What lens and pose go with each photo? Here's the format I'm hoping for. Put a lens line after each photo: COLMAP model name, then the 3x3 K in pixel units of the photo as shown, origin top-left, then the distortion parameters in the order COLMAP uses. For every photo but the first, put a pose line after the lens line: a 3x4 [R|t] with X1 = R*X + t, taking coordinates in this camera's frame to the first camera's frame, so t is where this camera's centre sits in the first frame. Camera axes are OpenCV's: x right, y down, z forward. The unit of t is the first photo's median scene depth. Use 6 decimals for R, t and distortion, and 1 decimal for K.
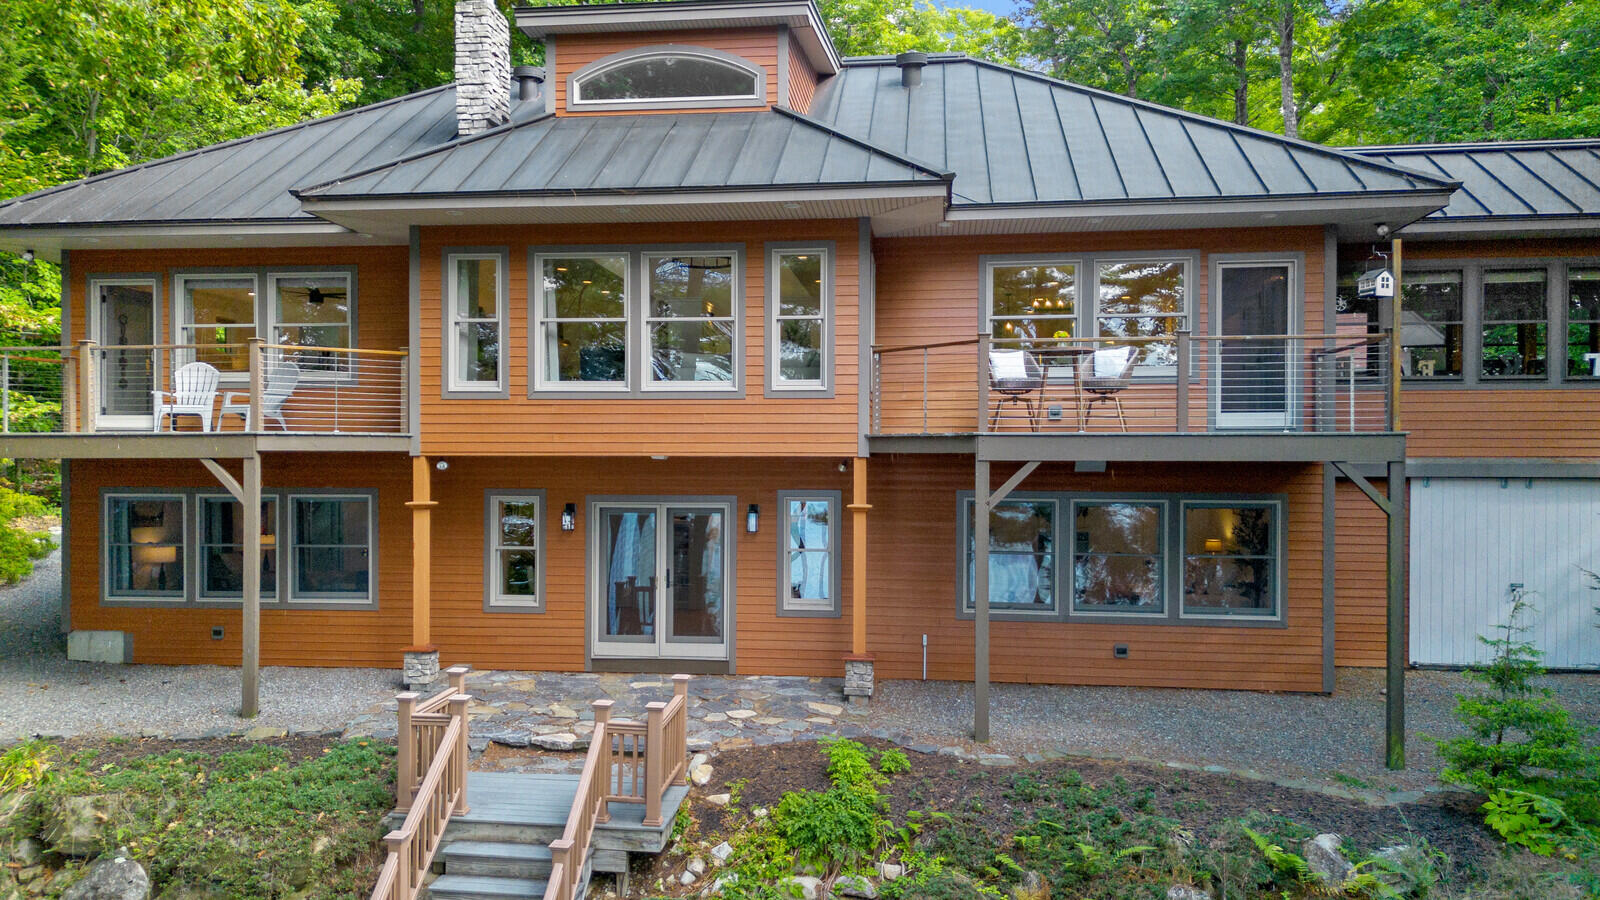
lens RADIAL K [[1153.8, 0, 796.2], [0, 1153.8, 477.2], [0, 0, 1]] dist [0.058426, -0.033983]
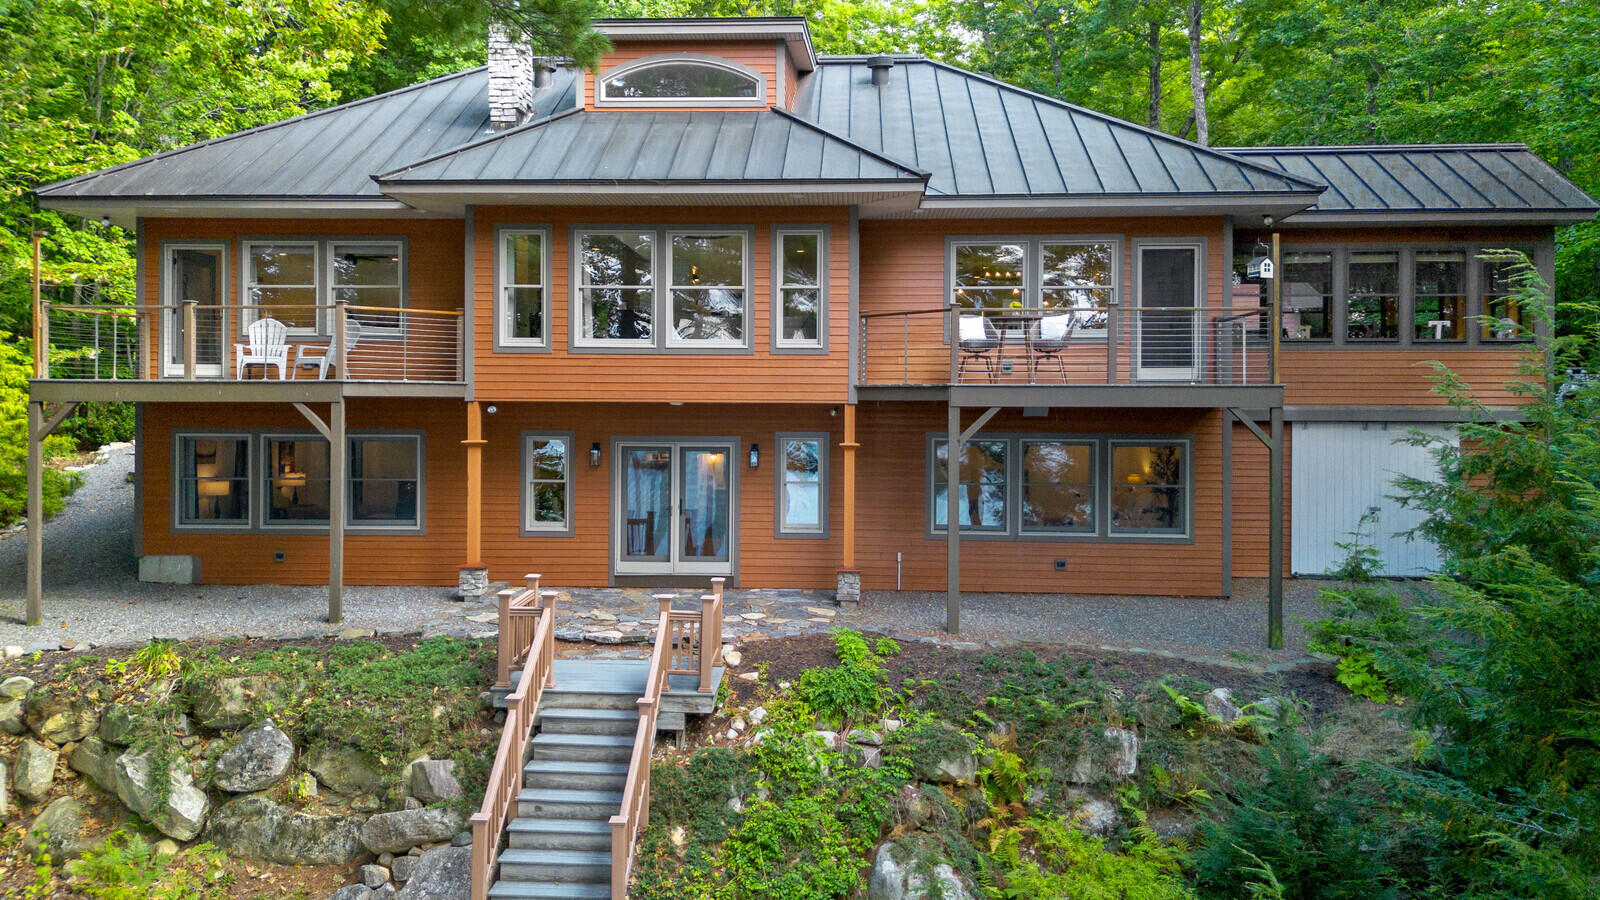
lens RADIAL K [[1142.1, 0, 803.9], [0, 1142.1, 417.8], [0, 0, 1]] dist [0.086378, -0.098031]
pose [[0.997588, 0.002432, 0.069375, -0.074294], [-0.001961, 0.999975, -0.006847, 0.005972], [-0.069390, 0.006694, 0.997567, -0.186210]]
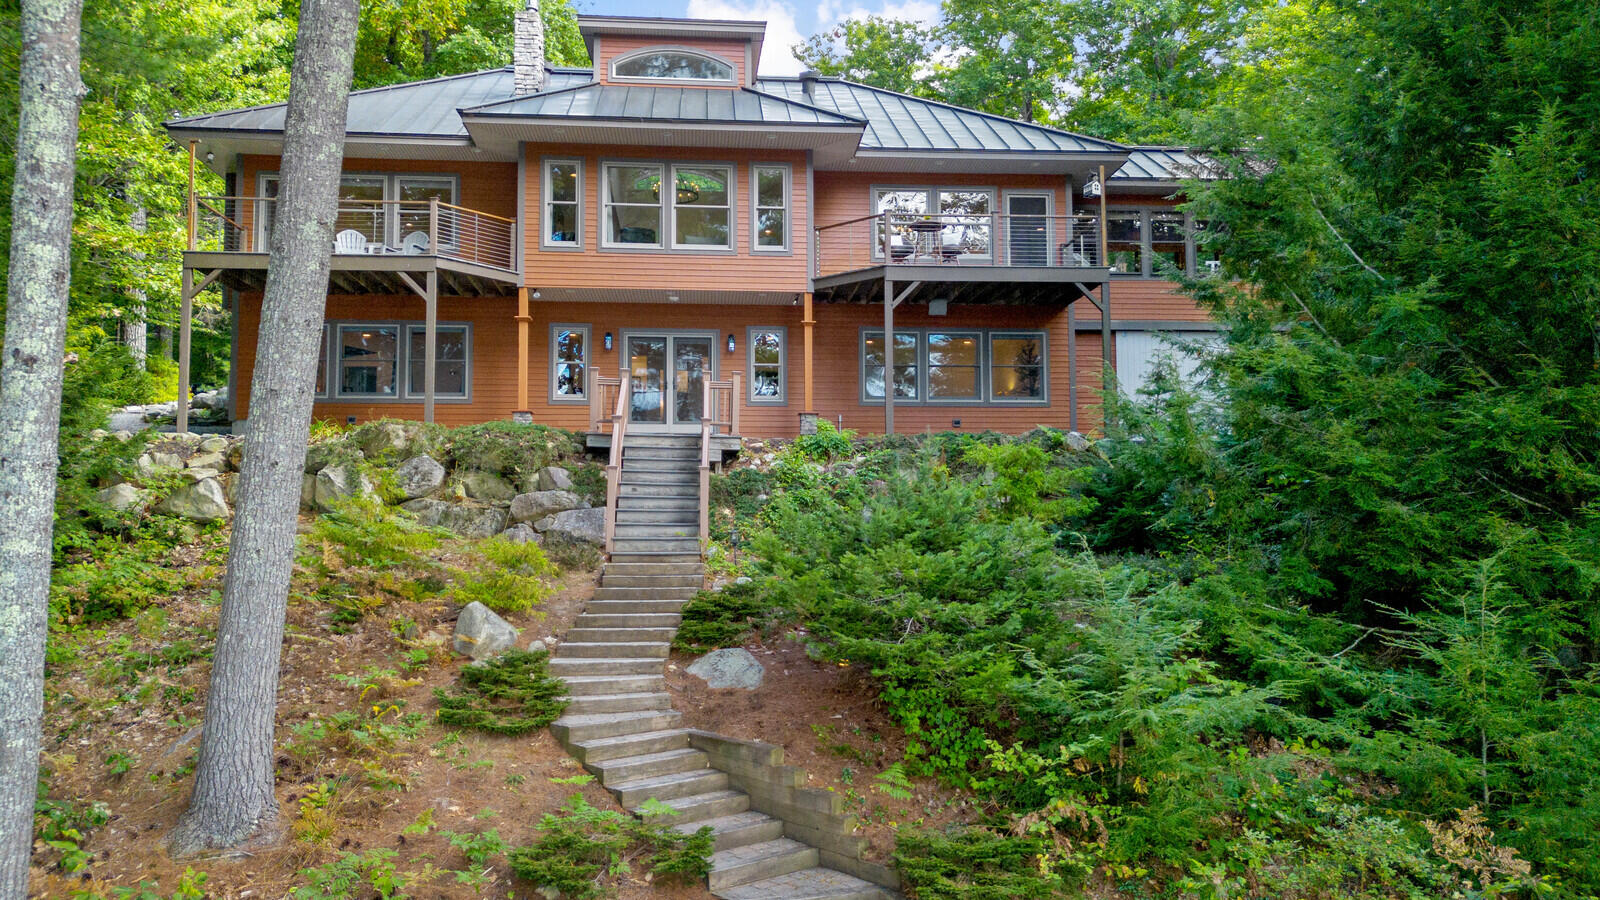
lens RADIAL K [[1125.0, 0, 800.0], [0, 1125.0, 450.0], [0, 0, 1]] dist [0.088949, -0.096704]
pose [[0.980231, 0.009684, 0.197620, -0.267805], [0.006831, 0.996550, -0.082718, 0.335157], [-0.197739, 0.082433, 0.976783, -0.543517]]
